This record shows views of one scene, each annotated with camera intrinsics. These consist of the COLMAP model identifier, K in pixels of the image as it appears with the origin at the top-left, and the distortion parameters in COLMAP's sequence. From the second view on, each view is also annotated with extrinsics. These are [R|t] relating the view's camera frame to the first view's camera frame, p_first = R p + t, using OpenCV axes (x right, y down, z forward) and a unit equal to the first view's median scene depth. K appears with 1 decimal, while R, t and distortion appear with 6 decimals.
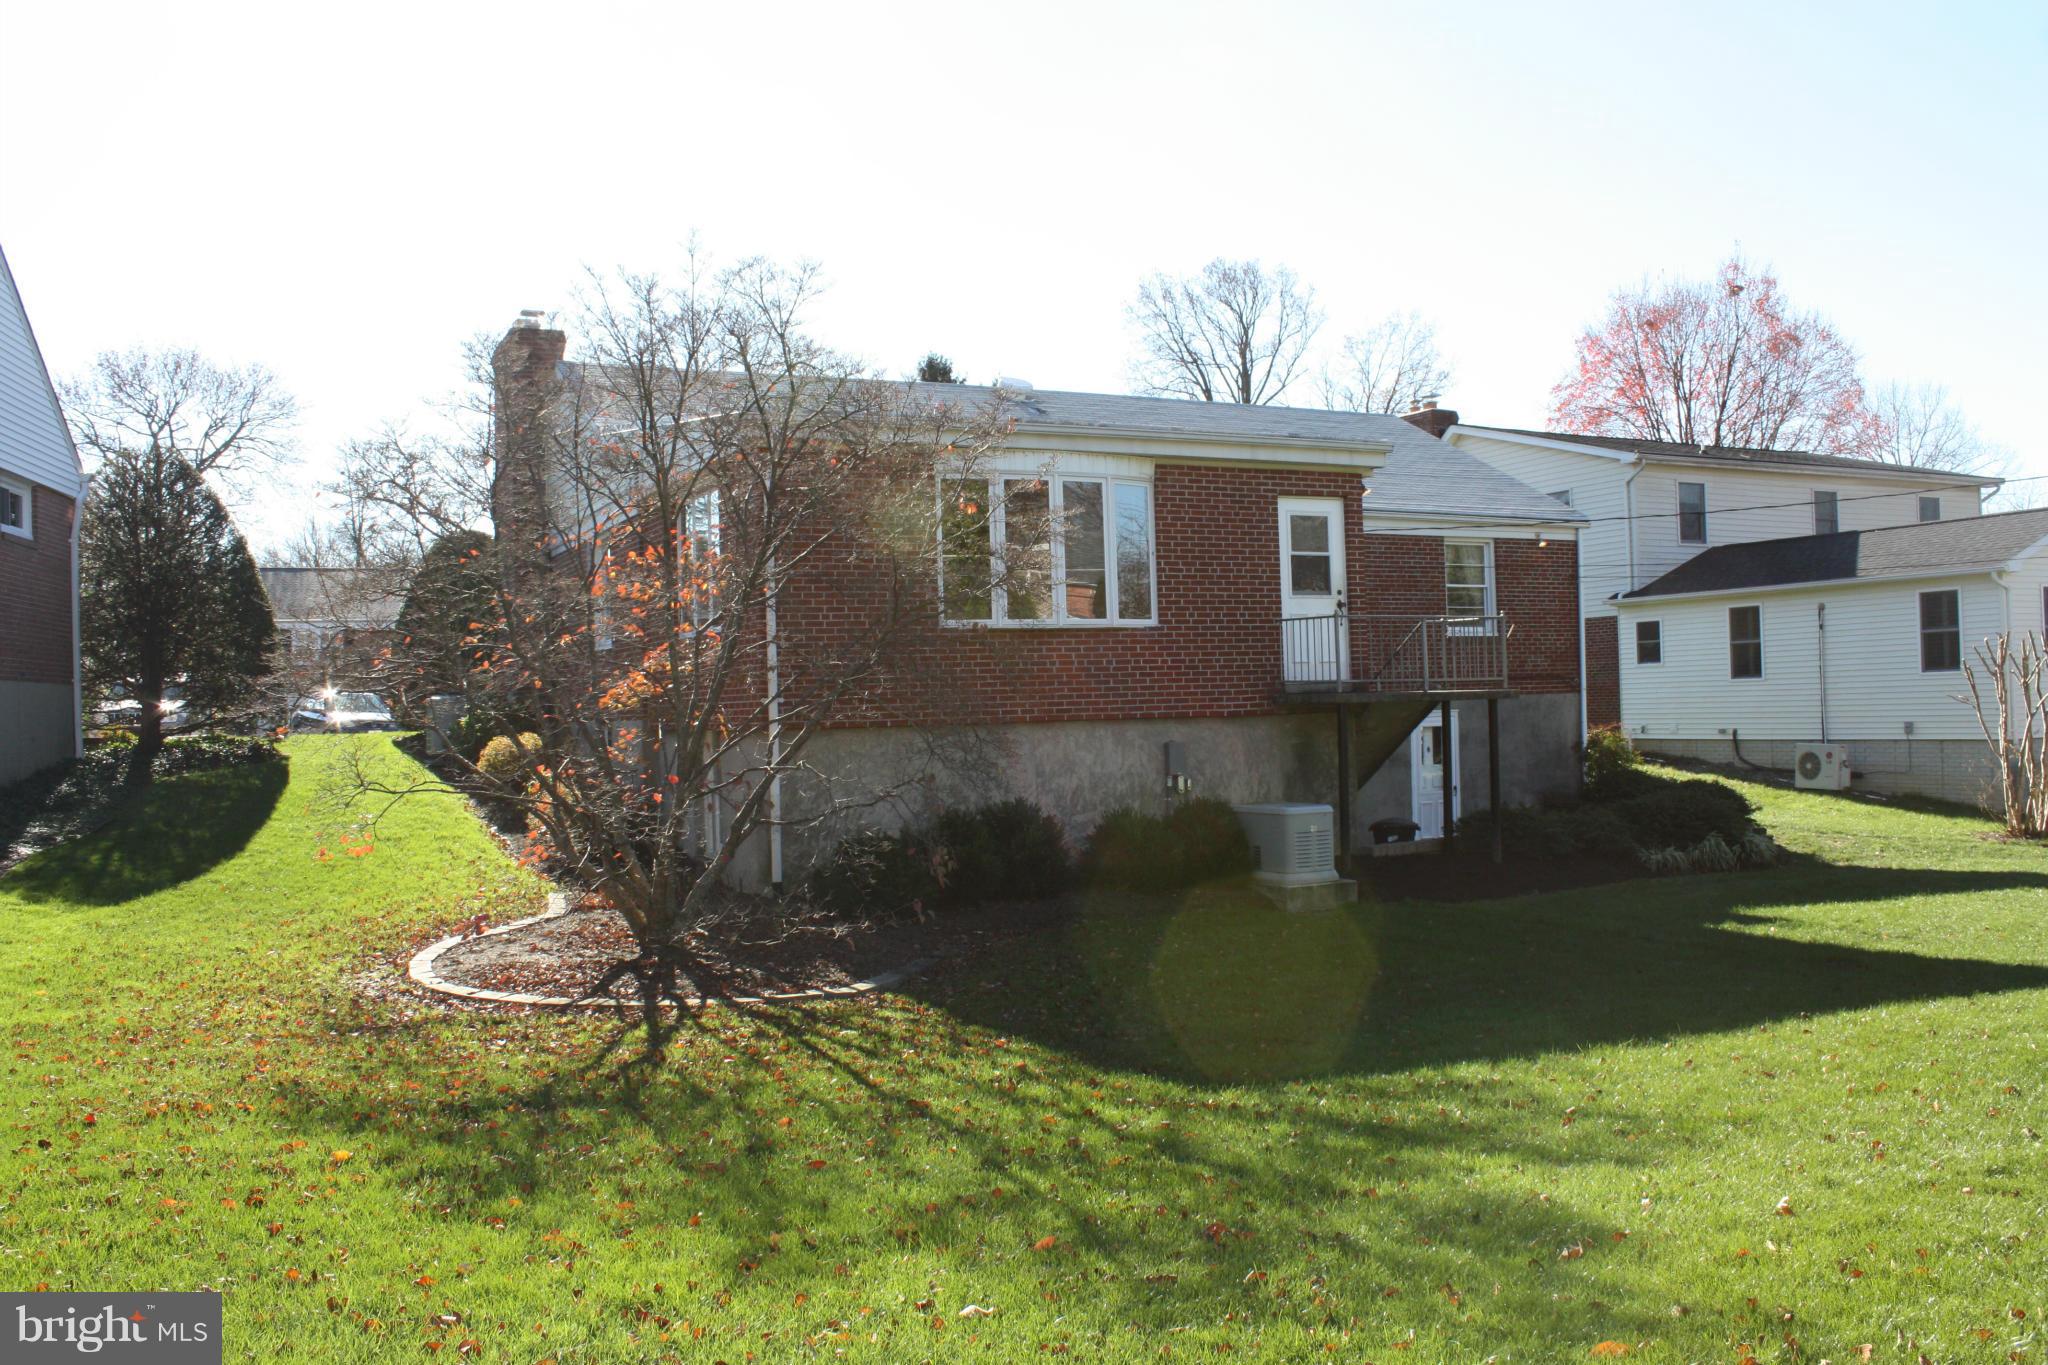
lens RADIAL K [[1689.2, 0, 1024.0], [0, 1689.2, 682.5], [0, 0, 1]] dist [-0.149657, 0.159726]
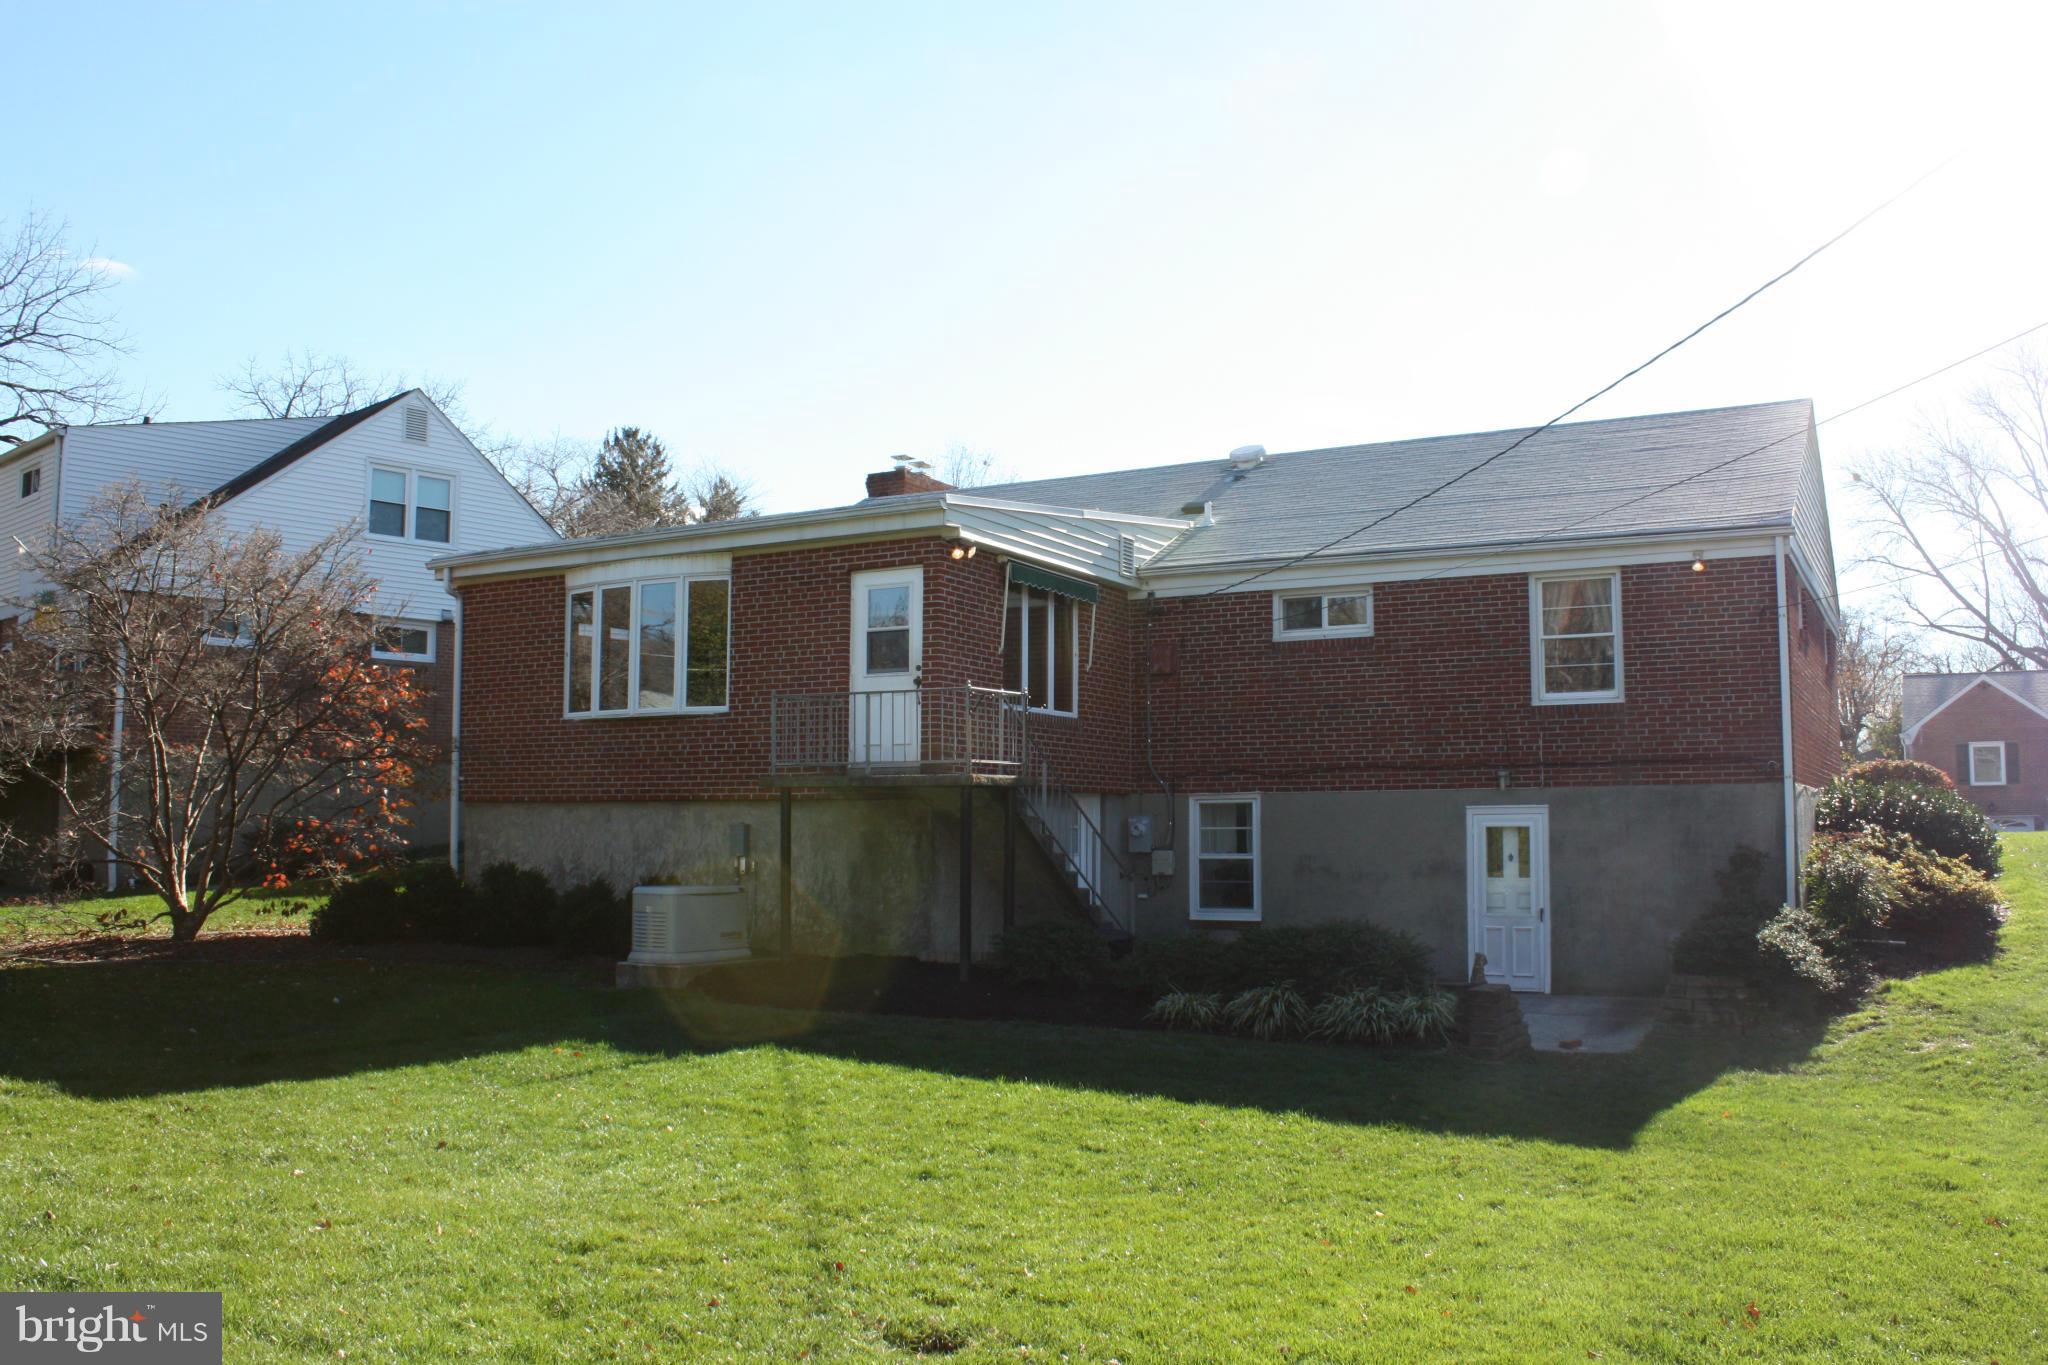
lens RADIAL K [[1689.2, 0, 1024.0], [0, 1689.2, 682.5], [0, 0, 1]] dist [-0.149657, 0.159726]
pose [[0.570809, -0.047557, -0.819705, 0.984538], [-0.003584, 0.998167, -0.060406, 0.010086], [0.821075, 0.037418, 0.569592, 0.527836]]
